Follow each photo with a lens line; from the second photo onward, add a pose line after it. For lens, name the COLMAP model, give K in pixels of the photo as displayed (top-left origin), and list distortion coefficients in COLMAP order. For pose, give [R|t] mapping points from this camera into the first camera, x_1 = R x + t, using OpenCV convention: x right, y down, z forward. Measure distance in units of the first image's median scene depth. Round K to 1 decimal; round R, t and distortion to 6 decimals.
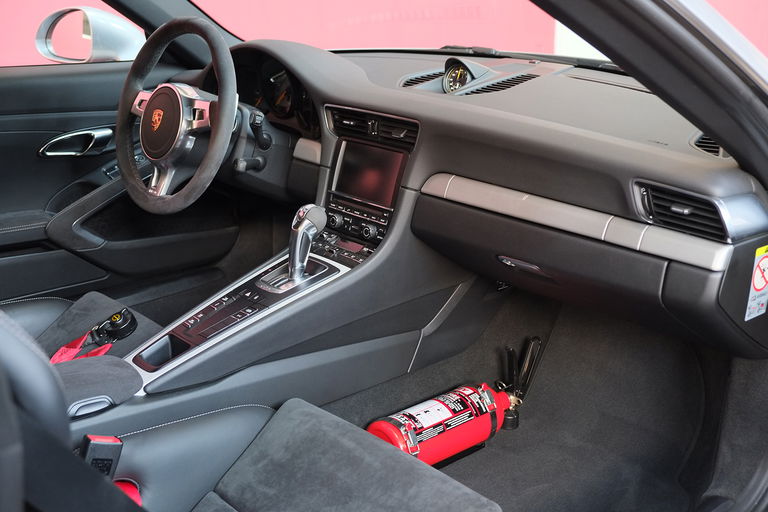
lens RADIAL K [[928.2, 0, 384.0], [0, 928.2, 256.0], [0, 0, 1]] dist [-0.024749, -0.010637]
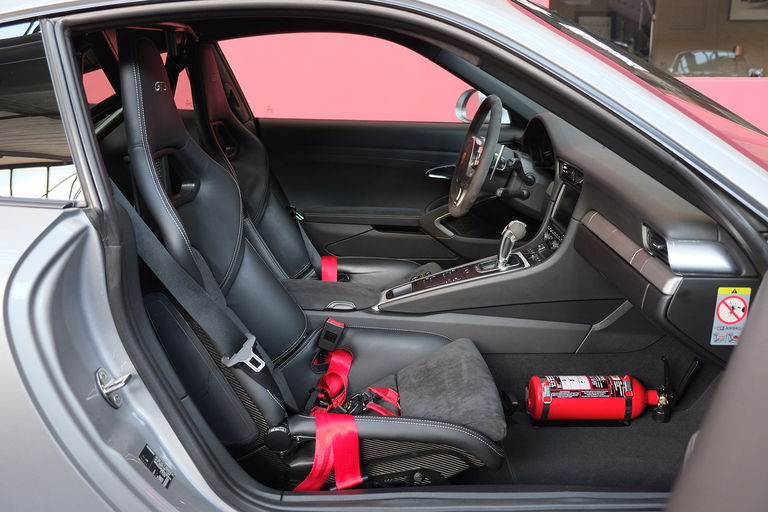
lens RADIAL K [[713.4, 0, 384.0], [0, 713.4, 256.0], [0, 0, 1]] dist [-0.014722, 0.115038]
pose [[0.764697, 0.173323, -0.620643, 0.481150], [-0.197450, 0.979843, 0.030356, 0.008113], [0.613394, 0.099333, 0.783505, -0.033683]]
